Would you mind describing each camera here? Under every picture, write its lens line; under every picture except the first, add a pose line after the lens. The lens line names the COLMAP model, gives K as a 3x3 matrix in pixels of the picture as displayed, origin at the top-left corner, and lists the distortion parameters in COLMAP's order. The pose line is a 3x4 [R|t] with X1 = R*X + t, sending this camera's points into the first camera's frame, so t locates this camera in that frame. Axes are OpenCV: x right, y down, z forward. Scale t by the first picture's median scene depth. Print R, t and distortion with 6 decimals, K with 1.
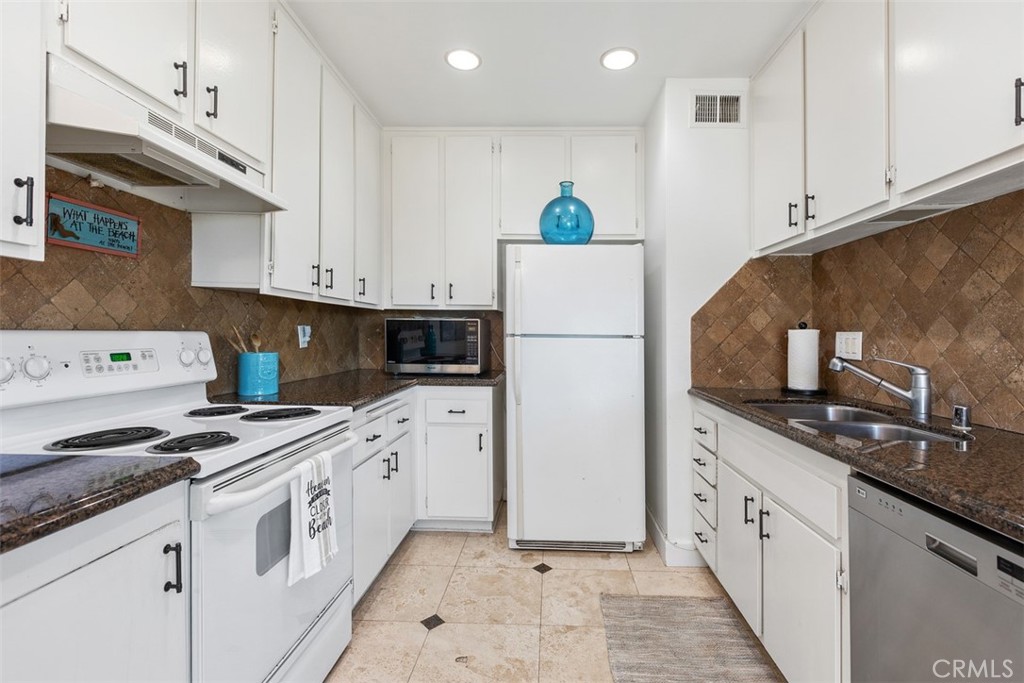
lens RADIAL K [[467.5, 0, 530.2], [0, 467.5, 338.7], [0, 0, 1]] dist [0.001337, 0.000717]
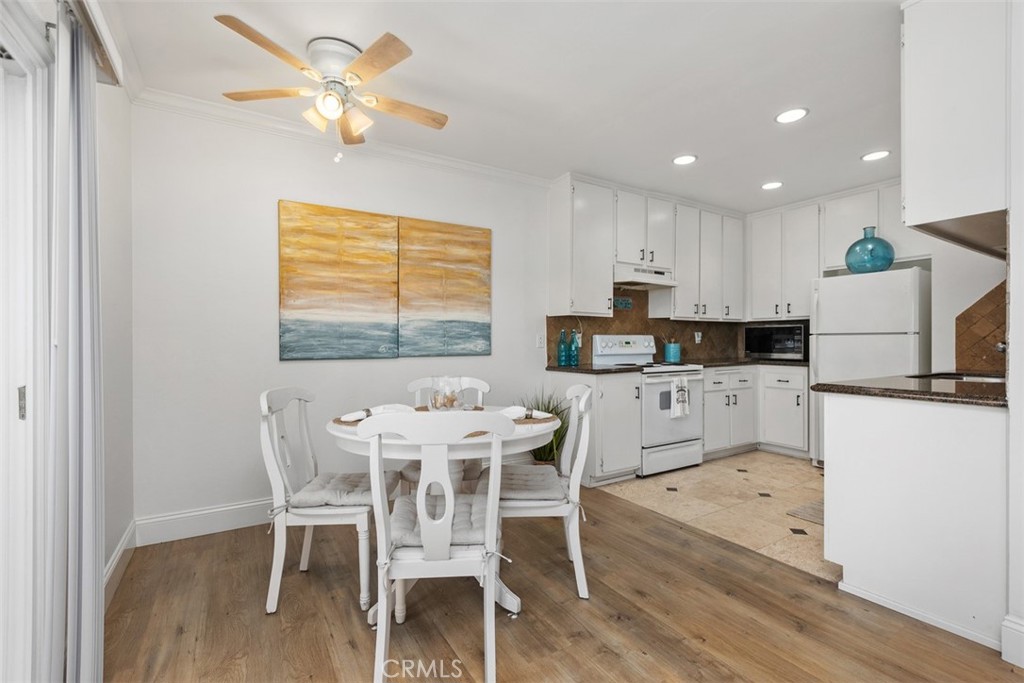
lens RADIAL K [[454.3, 0, 515.8], [0, 454.3, 346.3], [0, 0, 1]] dist [0.002652, 0.000215]
pose [[0.569107, -0.003535, -0.822256, 0.829789], [-0.000242, 0.999990, -0.004467, 0.050716], [0.822263, 0.002742, 0.569101, -0.931434]]
